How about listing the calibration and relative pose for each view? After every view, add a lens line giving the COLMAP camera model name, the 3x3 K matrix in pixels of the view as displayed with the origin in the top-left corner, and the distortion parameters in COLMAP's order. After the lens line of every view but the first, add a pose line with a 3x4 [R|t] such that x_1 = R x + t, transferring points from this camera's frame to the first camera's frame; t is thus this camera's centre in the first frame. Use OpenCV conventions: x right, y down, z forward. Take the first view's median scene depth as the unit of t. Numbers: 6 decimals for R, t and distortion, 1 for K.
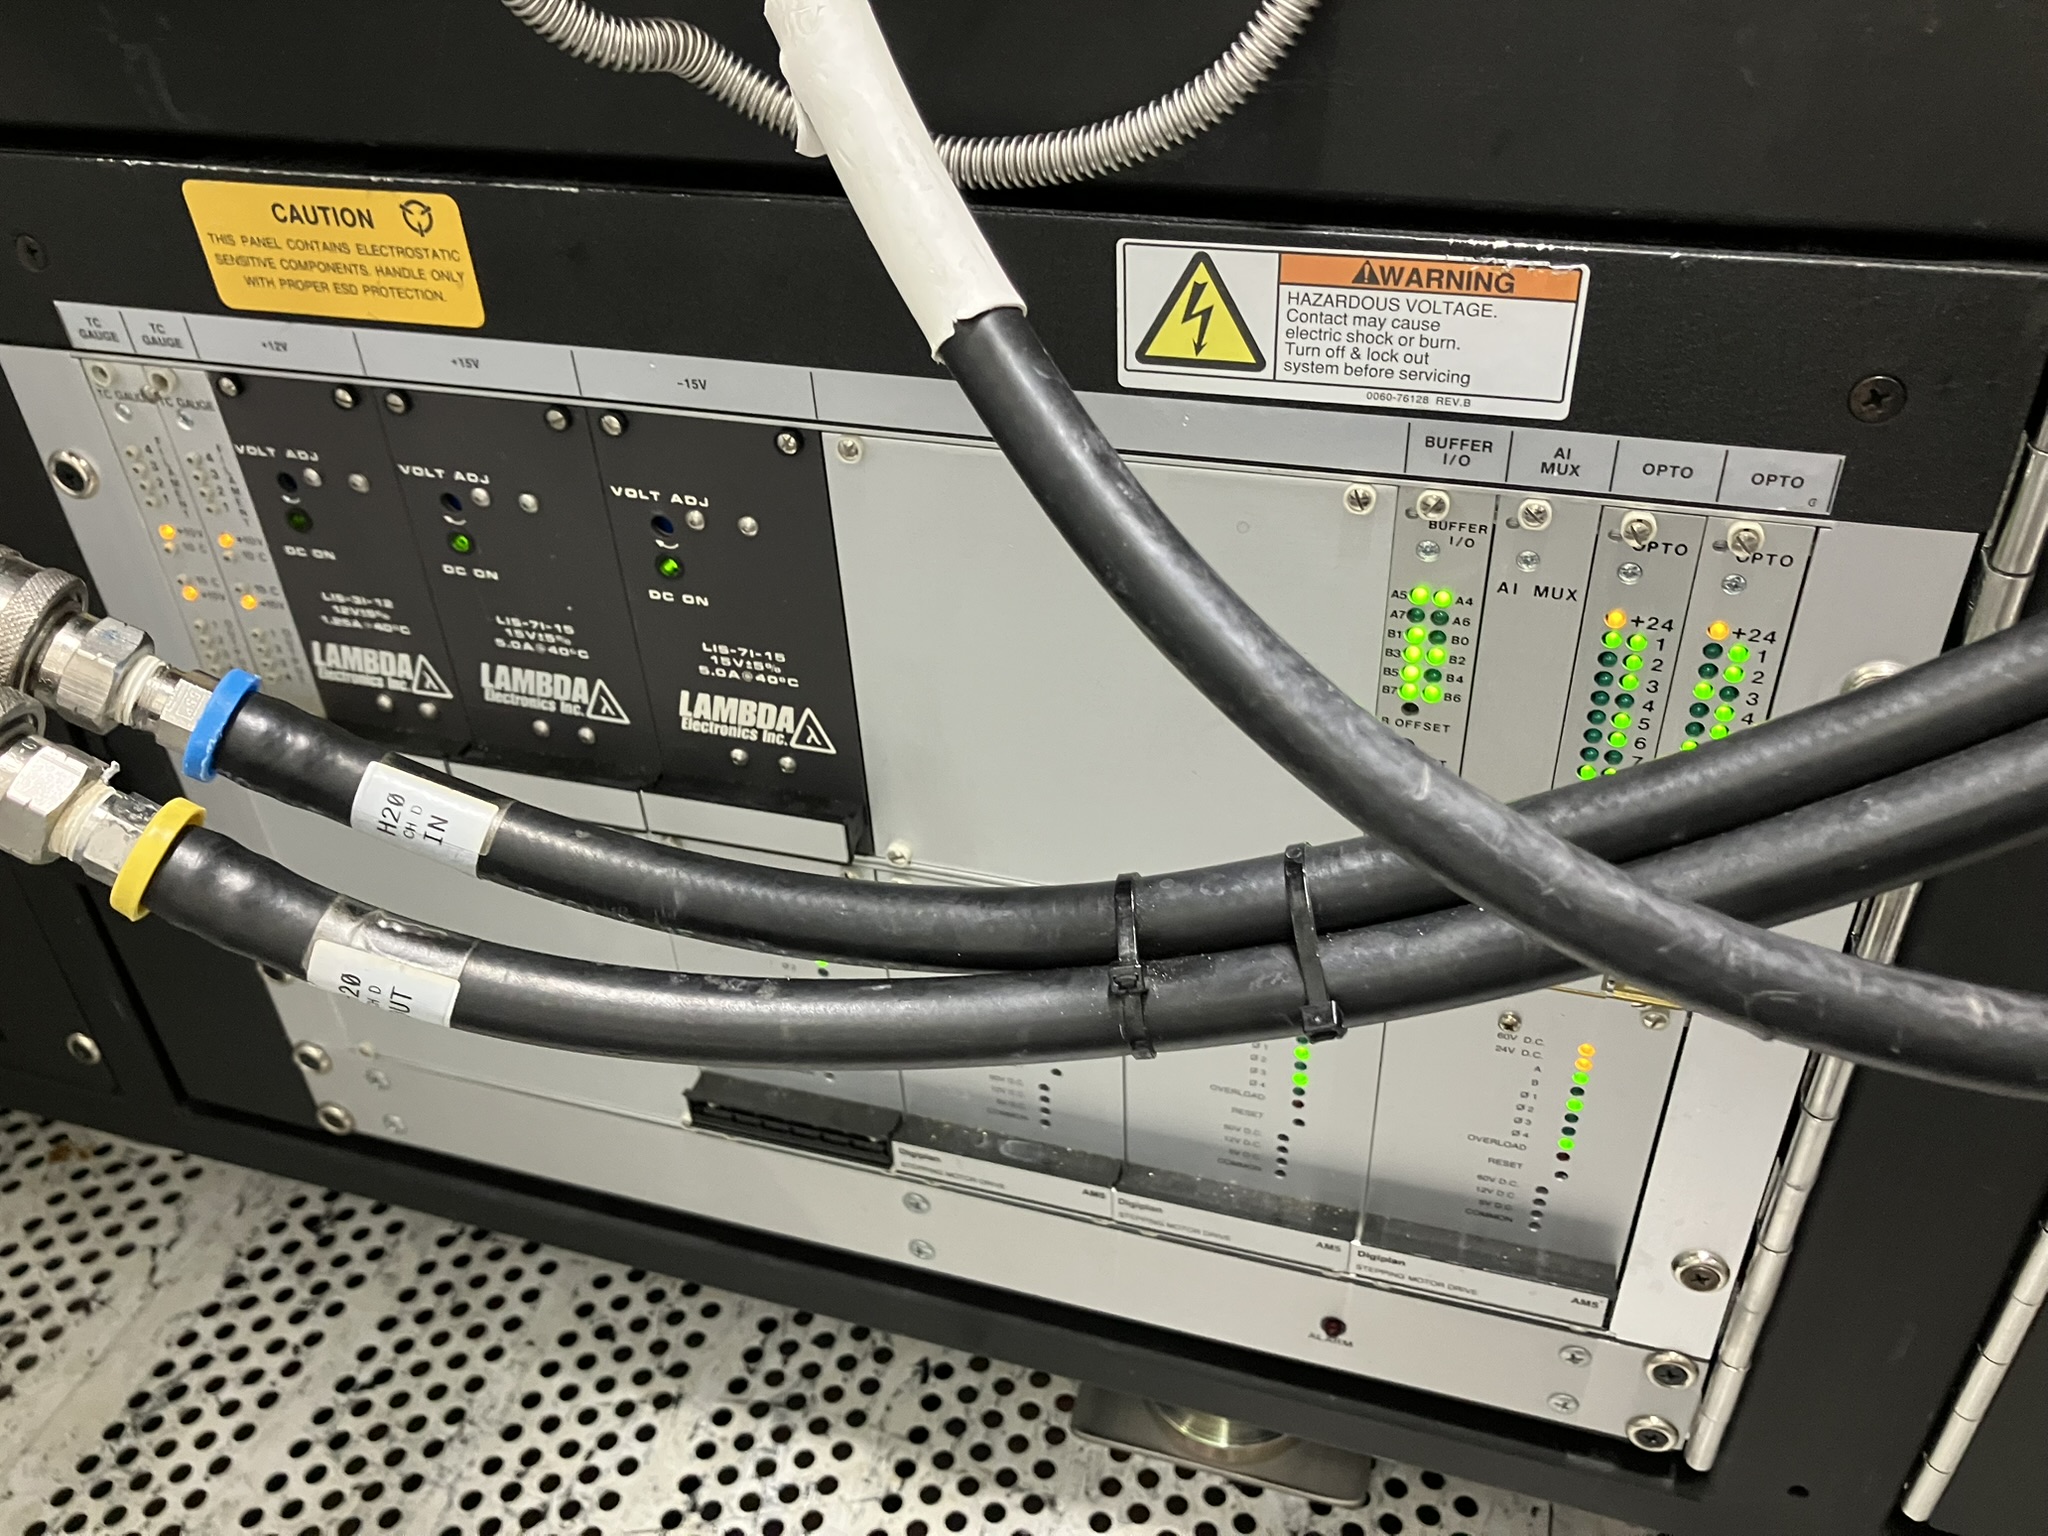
lens RADIAL K [[1683.3, 0, 1022.3], [0, 1683.3, 761.8], [0, 0, 1]] dist [0.003820, 0.016702]
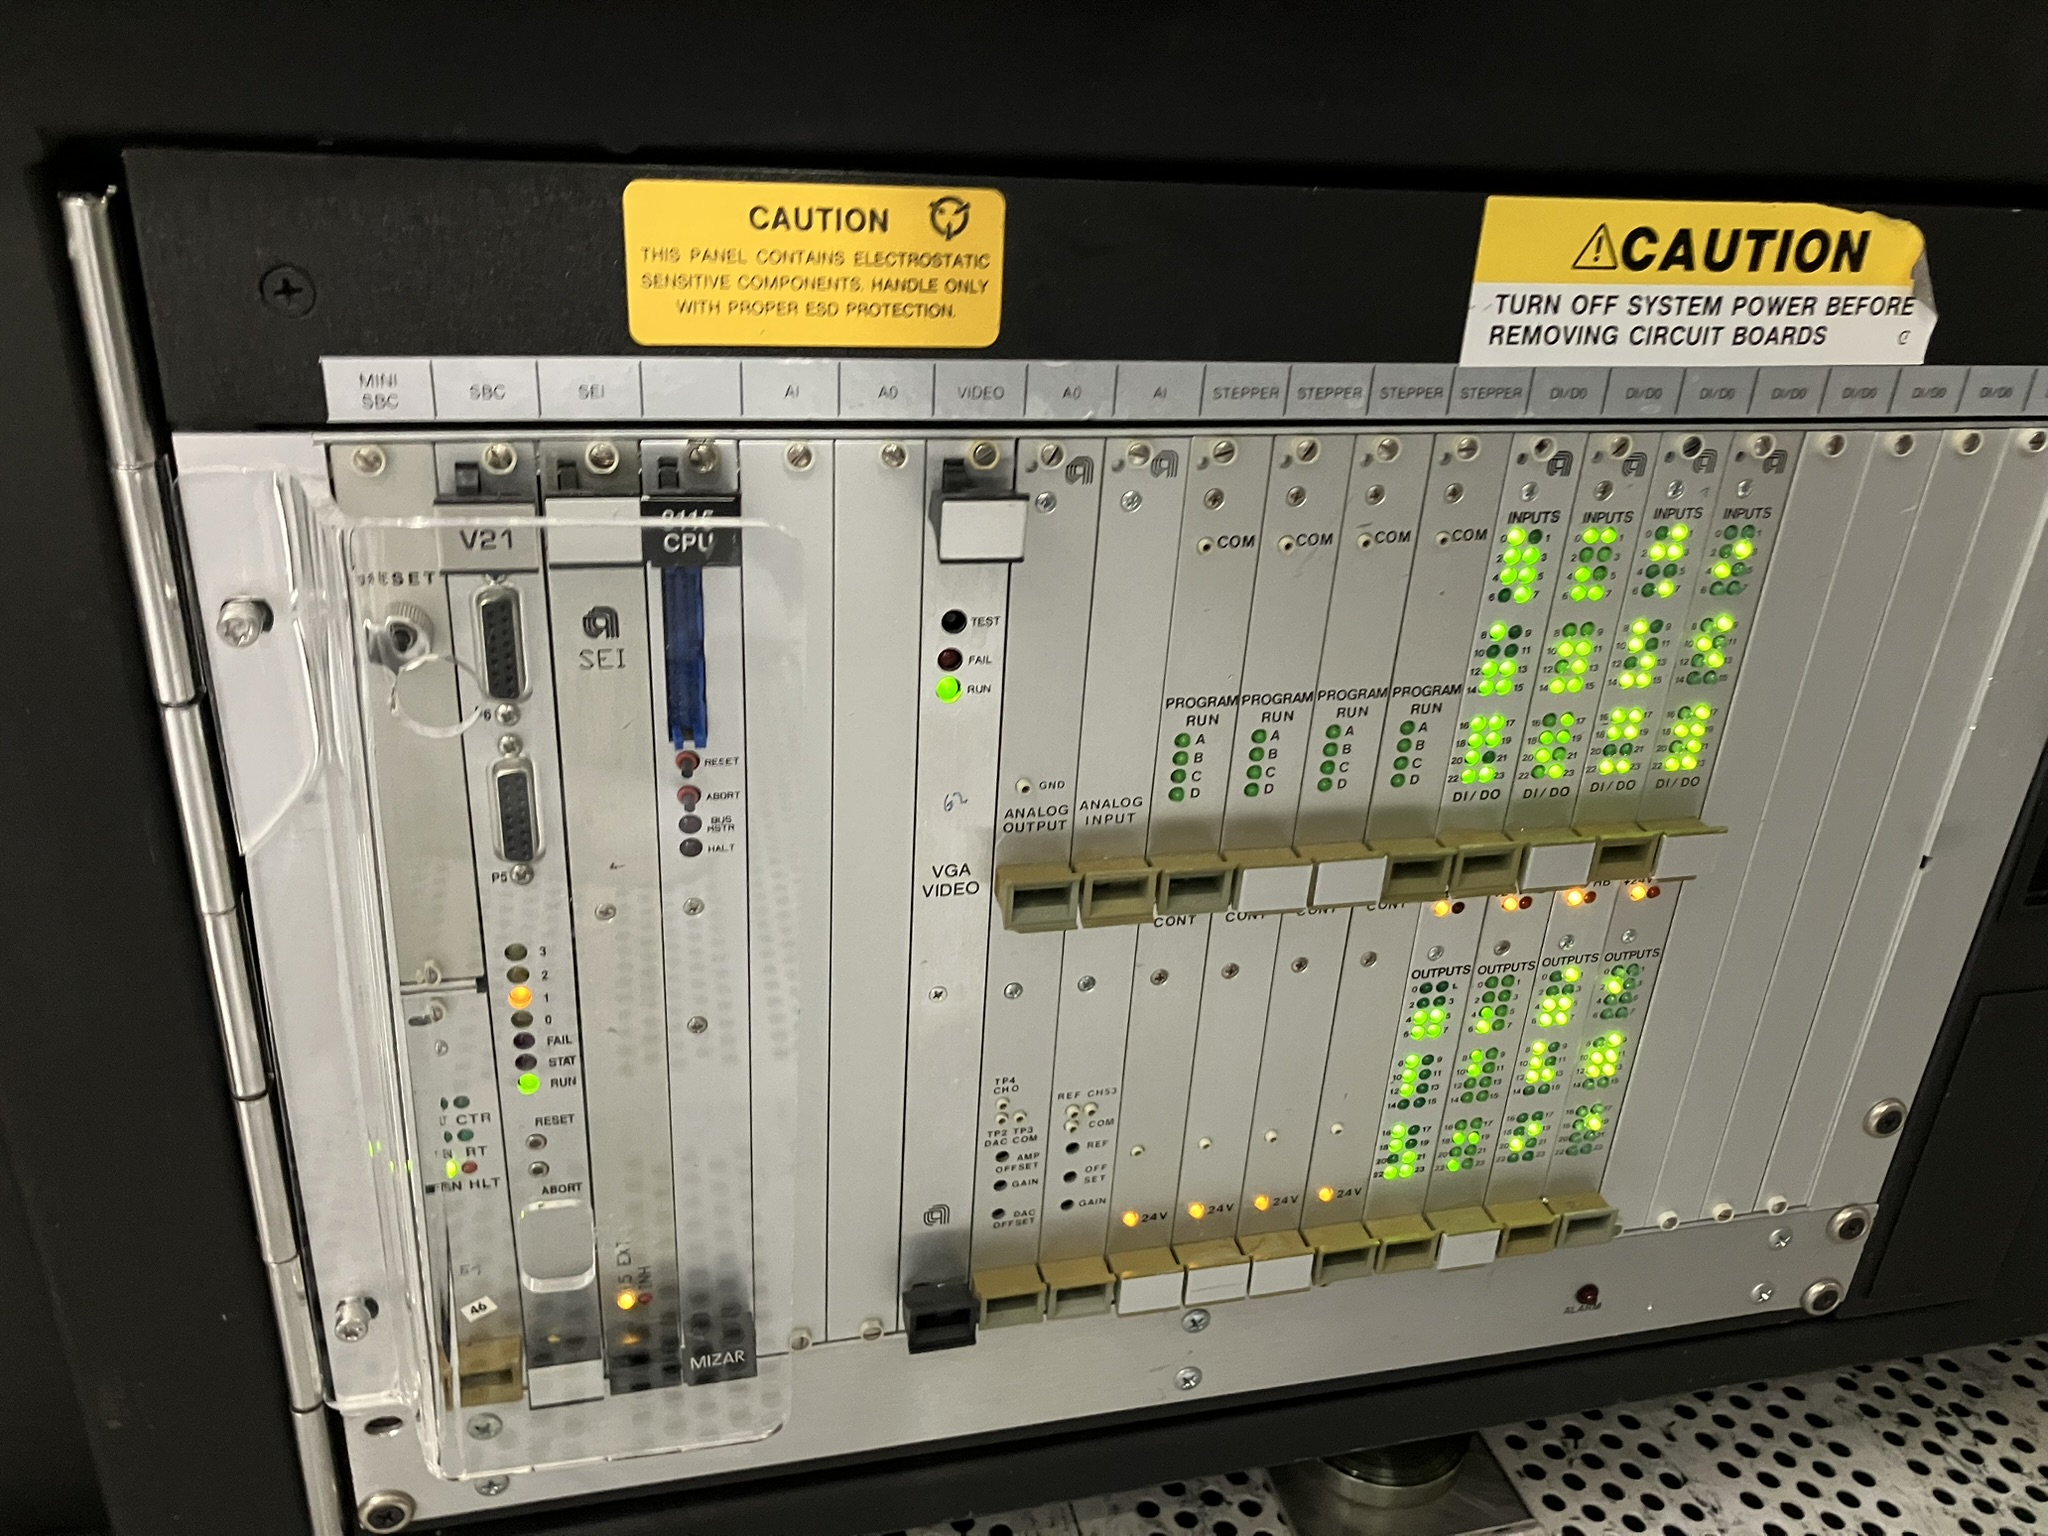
lens RADIAL K [[1658.3, 0, 1017.3], [0, 1658.3, 778.0], [0, 0, 1]] dist [0.067547, -0.069085]
pose [[0.839697, -0.147818, 0.522550, -0.809685], [0.230020, 0.968473, -0.095664, 0.052904], [-0.491934, 0.200526, 0.847225, 0.291581]]
